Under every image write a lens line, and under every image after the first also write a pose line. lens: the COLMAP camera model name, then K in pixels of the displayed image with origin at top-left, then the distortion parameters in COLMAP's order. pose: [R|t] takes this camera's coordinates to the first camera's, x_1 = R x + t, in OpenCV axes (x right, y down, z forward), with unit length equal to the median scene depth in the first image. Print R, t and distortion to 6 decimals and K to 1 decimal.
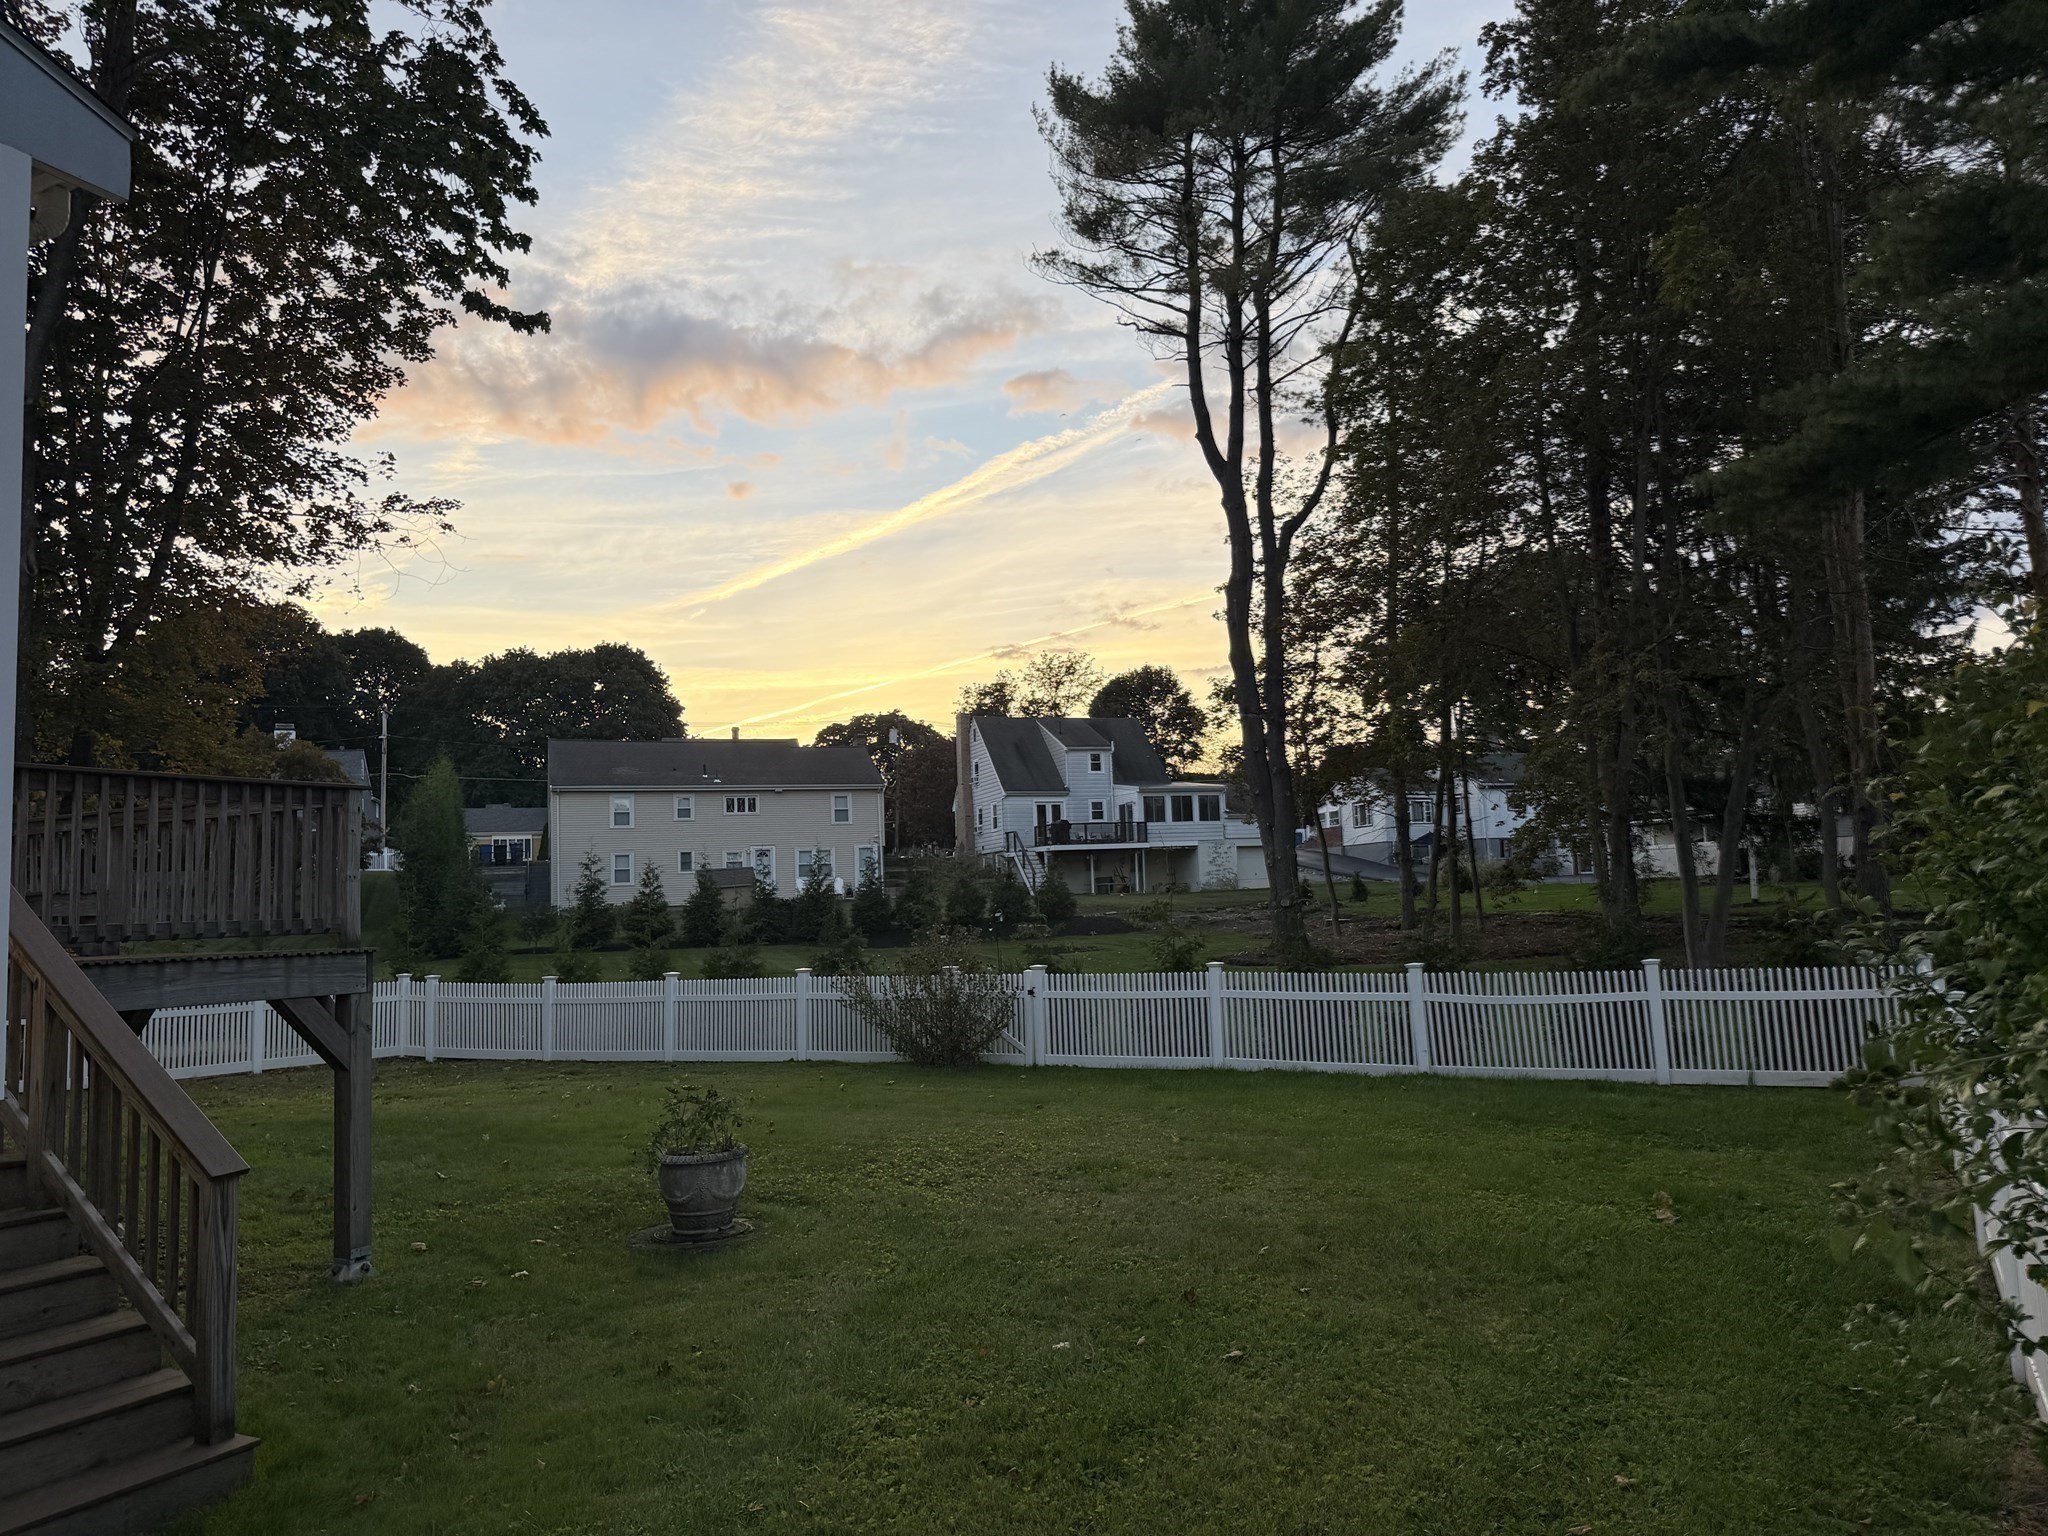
lens RADIAL K [[1409.0, 0, 1094.0], [0, 1409.0, 747.4], [0, 0, 1]] dist [-0.002807, -0.065874]
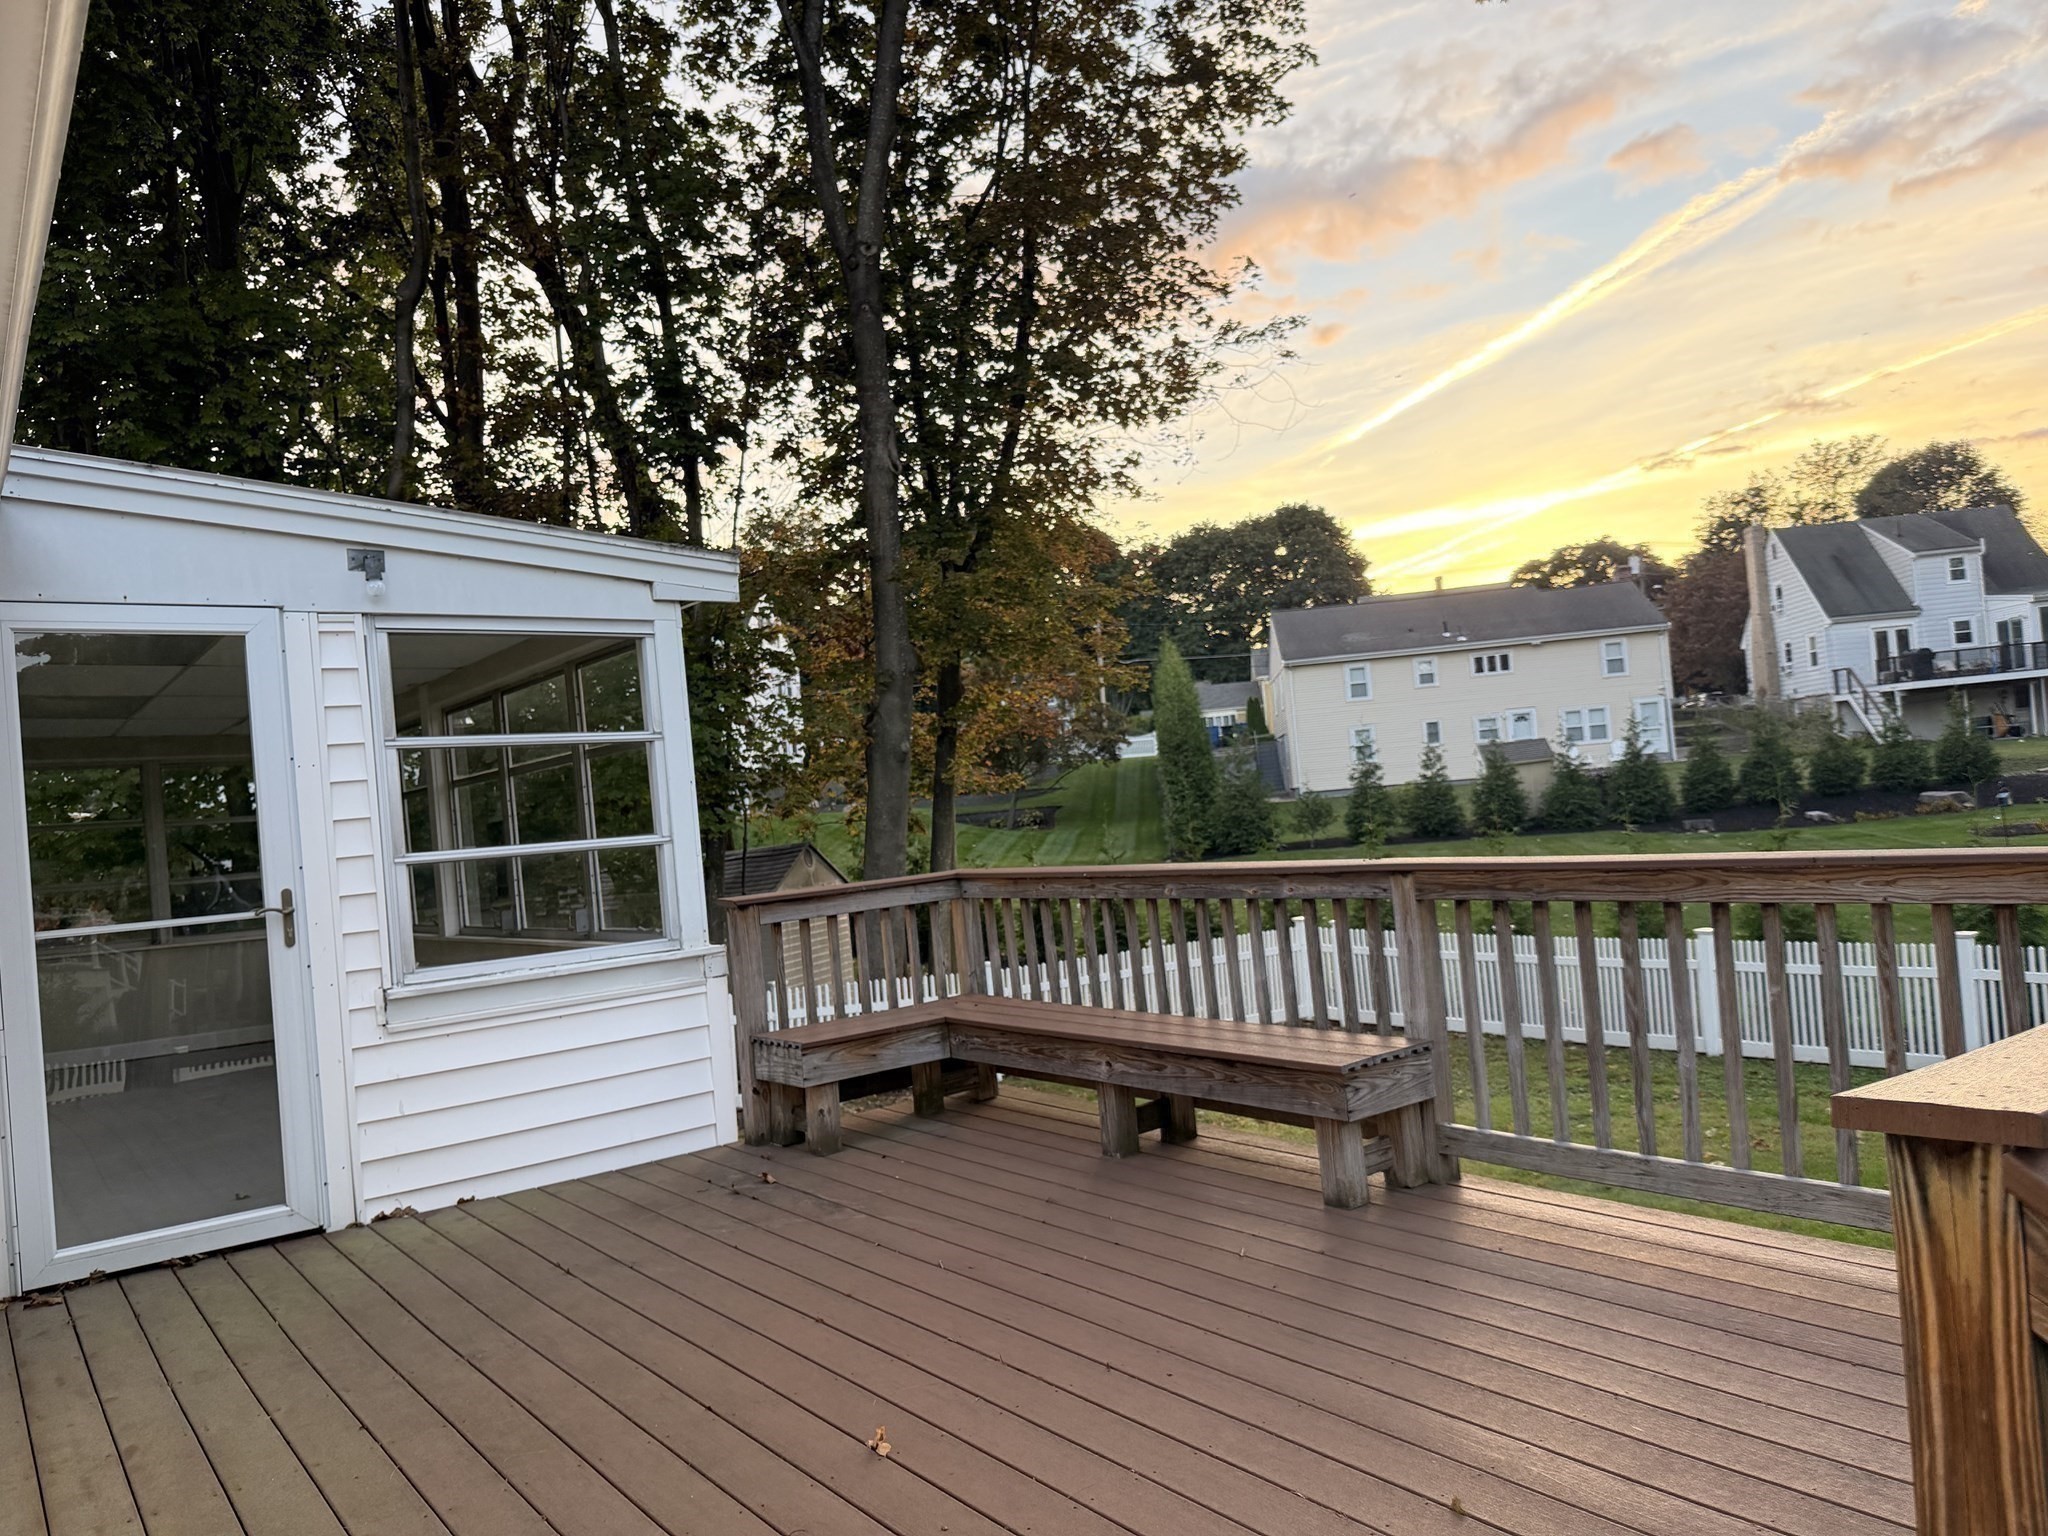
lens RADIAL K [[1401.3, 0, 1030.9], [0, 1401.3, 777.4], [0, 0, 1]] dist [0.086777, -0.141499]
pose [[0.891125, -0.046585, -0.451361, -0.104429], [0.102458, 0.989684, 0.100138, -0.006006], [0.442040, -0.135481, 0.886705, 0.081029]]
